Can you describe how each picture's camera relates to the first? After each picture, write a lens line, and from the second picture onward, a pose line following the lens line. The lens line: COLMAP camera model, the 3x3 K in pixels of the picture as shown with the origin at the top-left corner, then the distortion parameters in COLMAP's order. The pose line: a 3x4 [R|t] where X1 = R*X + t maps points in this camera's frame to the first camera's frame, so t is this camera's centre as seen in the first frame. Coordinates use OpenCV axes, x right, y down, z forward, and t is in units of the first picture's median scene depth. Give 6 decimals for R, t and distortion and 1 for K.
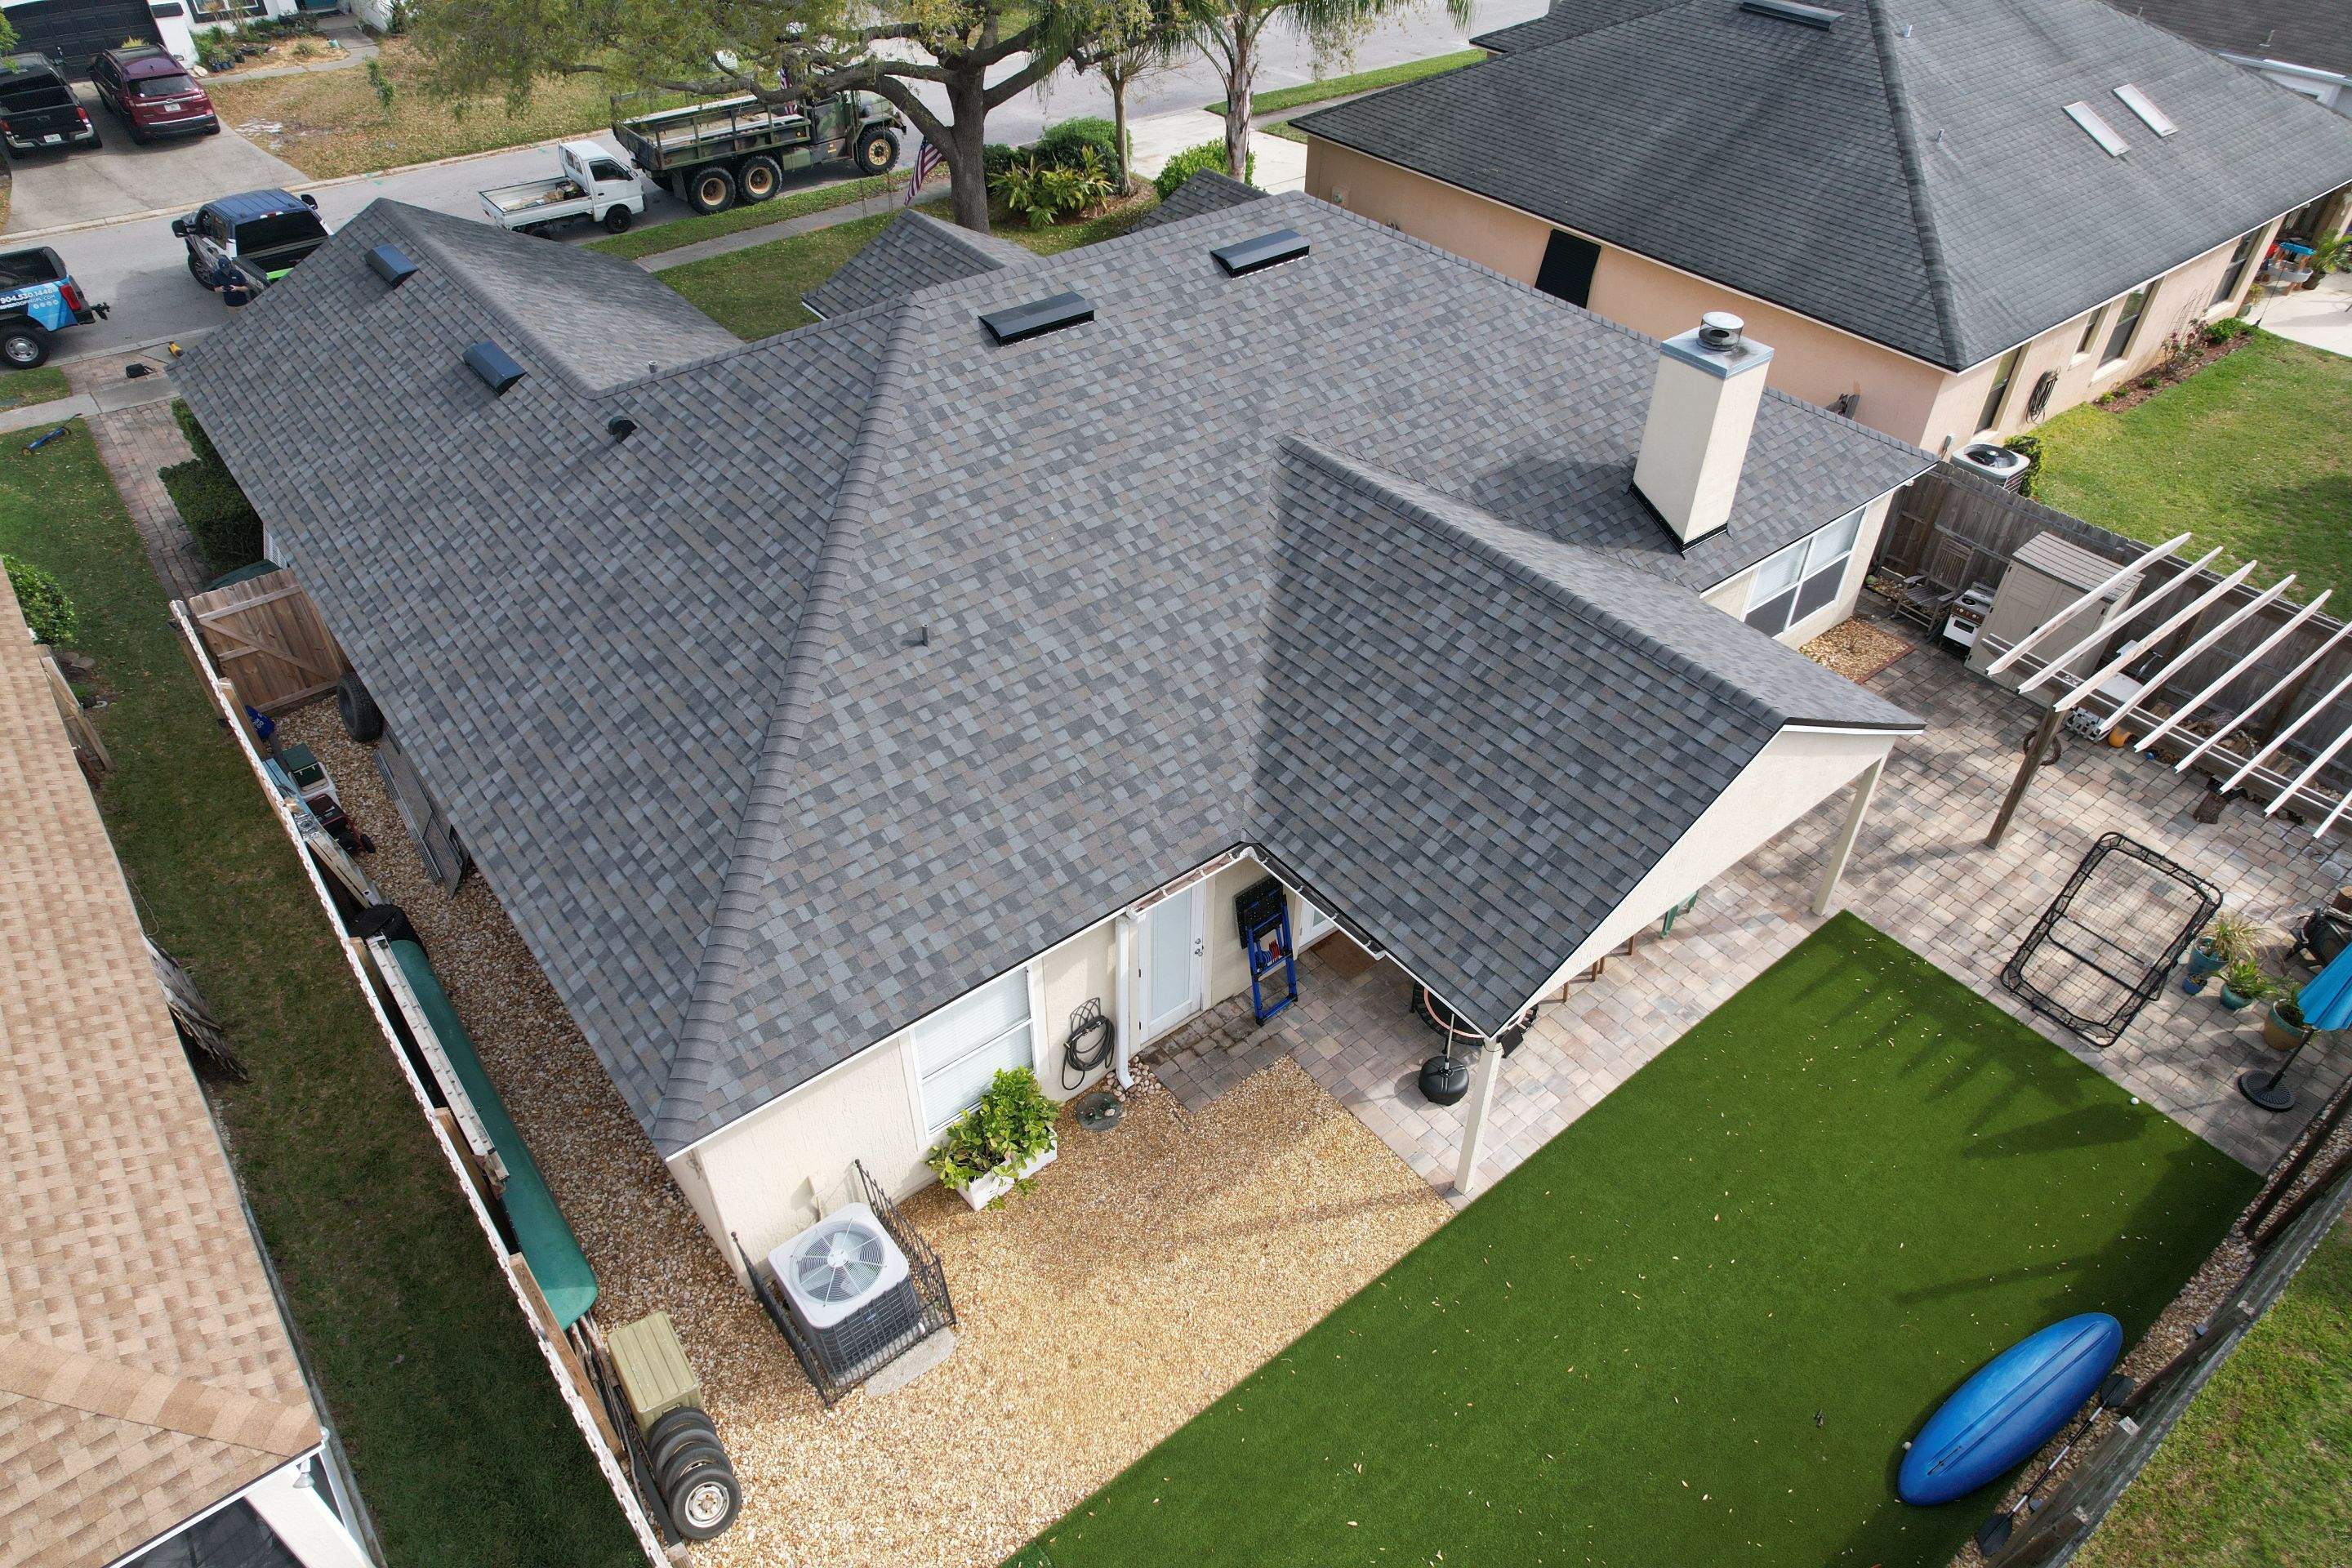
lens RADIAL K [[1507.1, 0, 1181.7], [0, 1507.1, 778.4], [0, 0, 1]] dist [-0.065569, 0.055000]
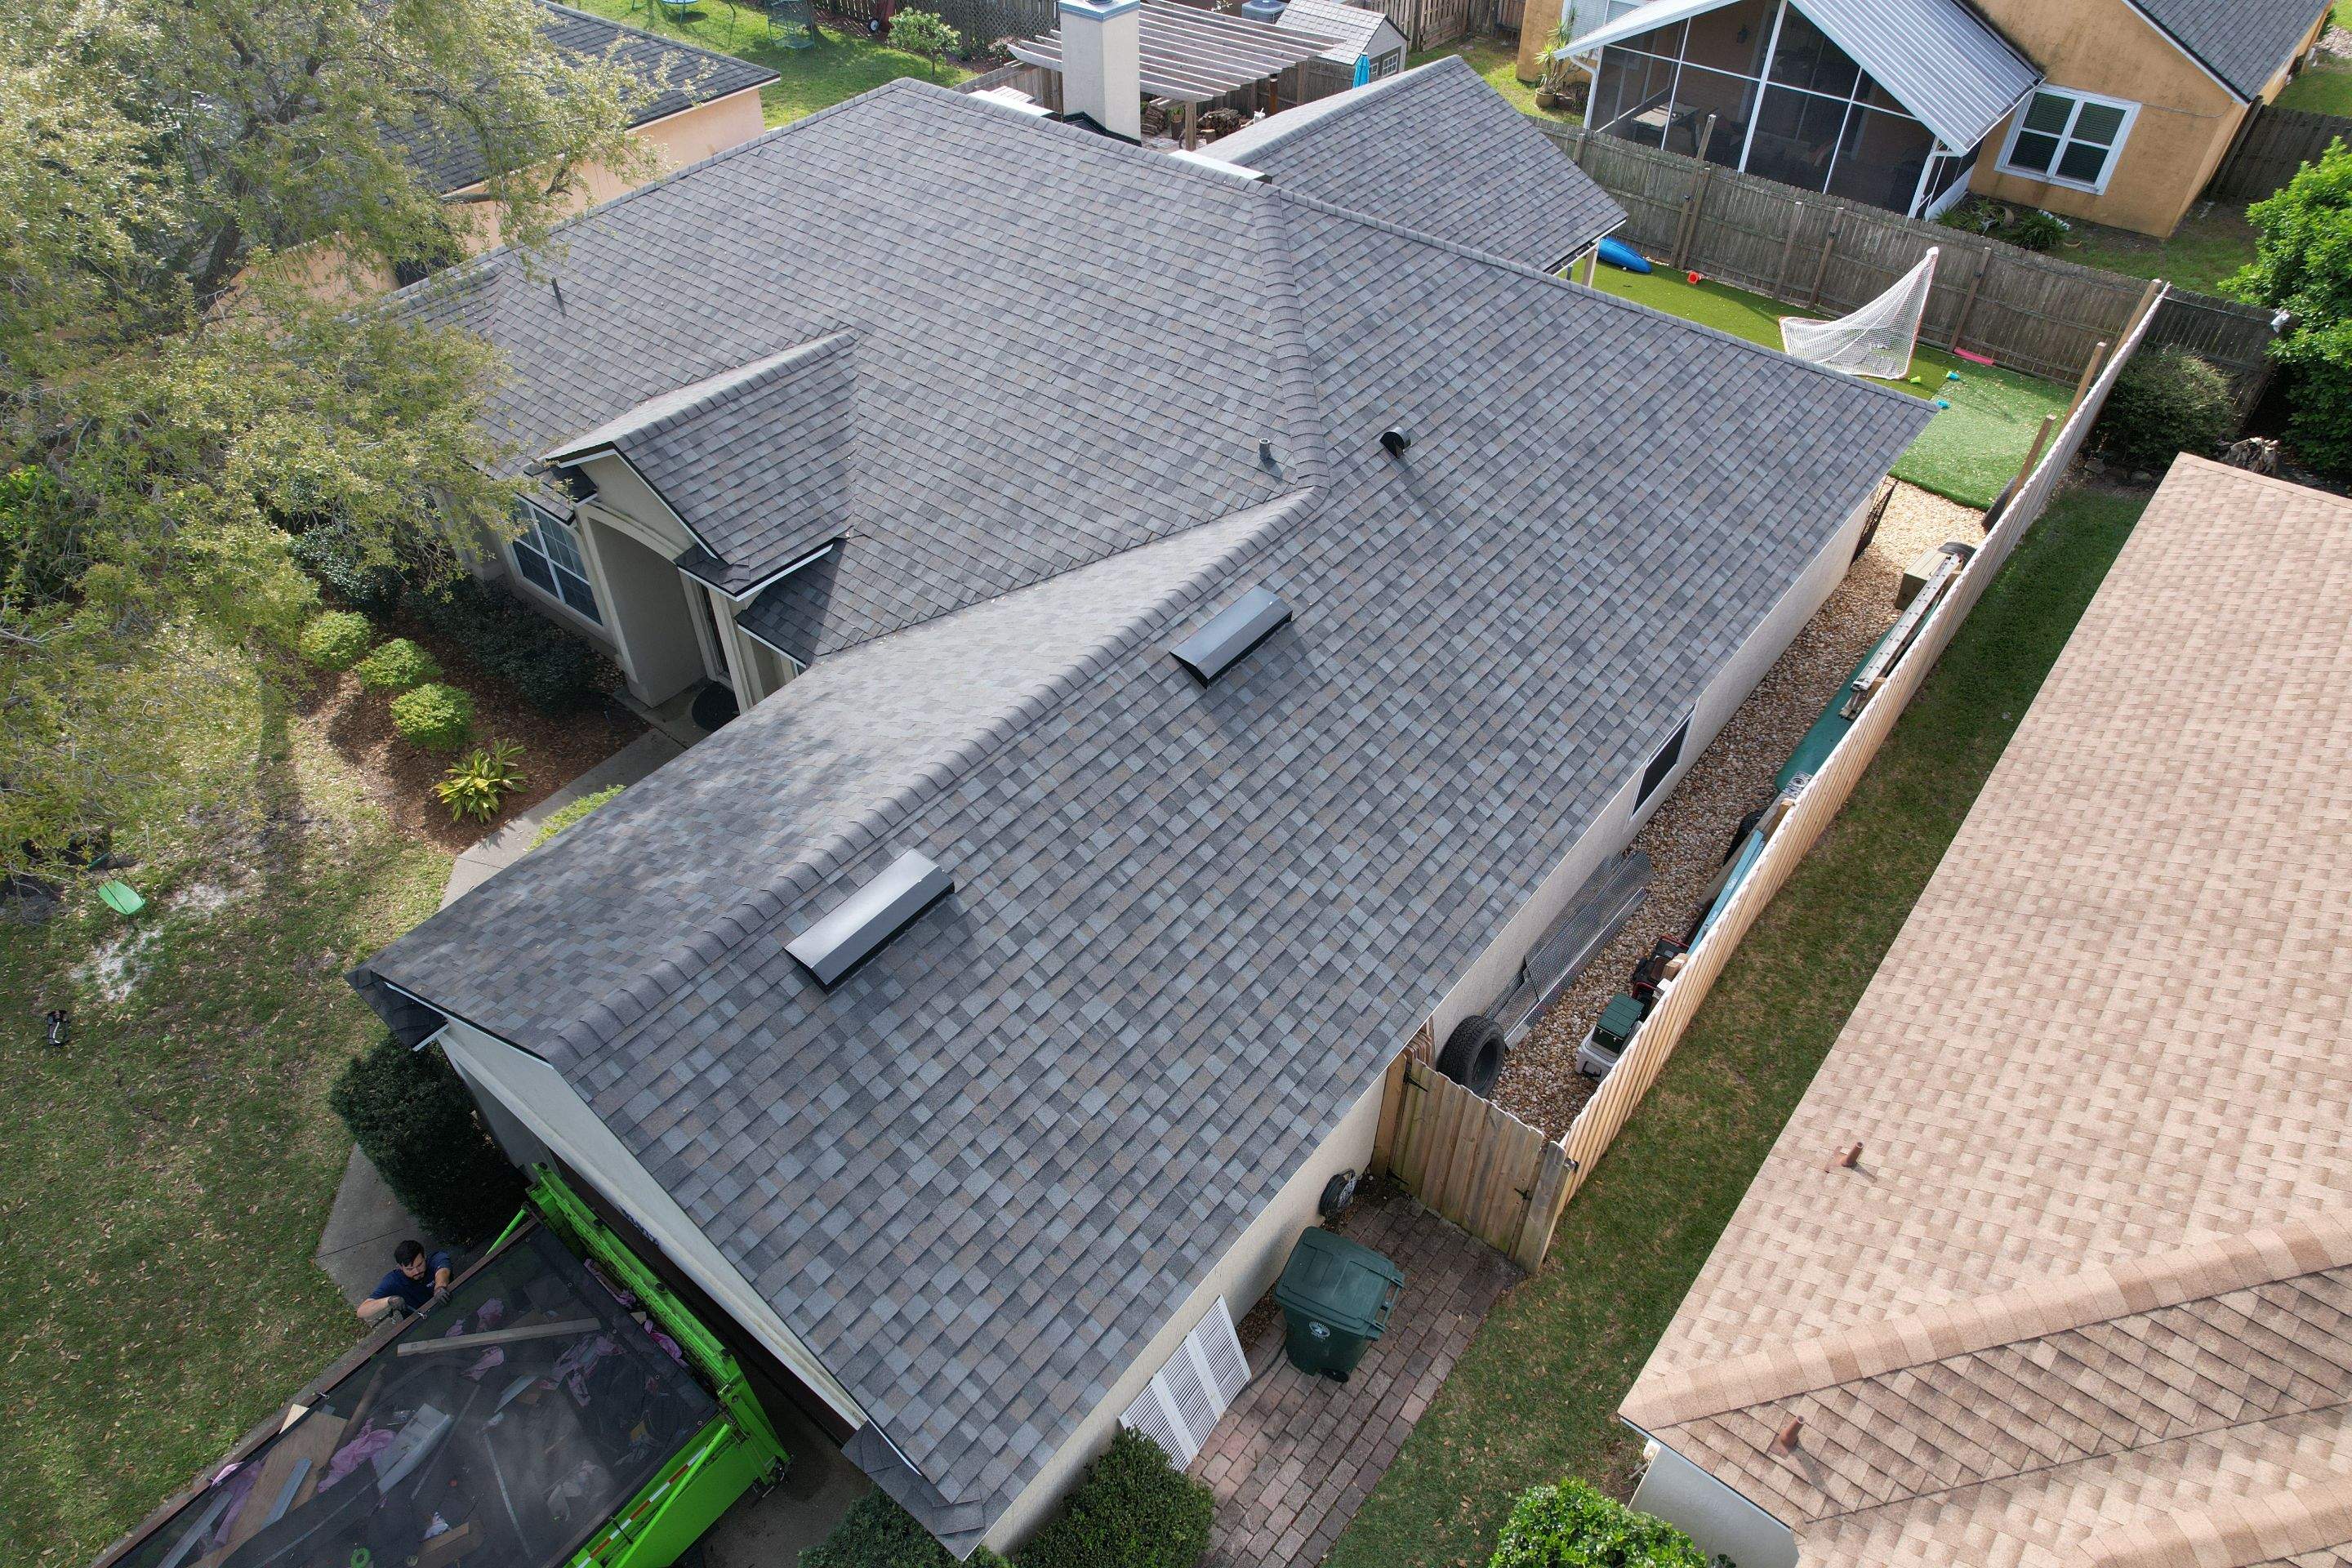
lens RADIAL K [[1507.1, 0, 1181.7], [0, 1507.1, 778.4], [0, 0, 1]] dist [-0.065569, 0.055000]
pose [[-0.218836, -0.681083, 0.698739, -1.121104], [0.613835, 0.460558, 0.641165, -0.802396], [-0.758497, 0.569221, 0.317287, 0.937460]]
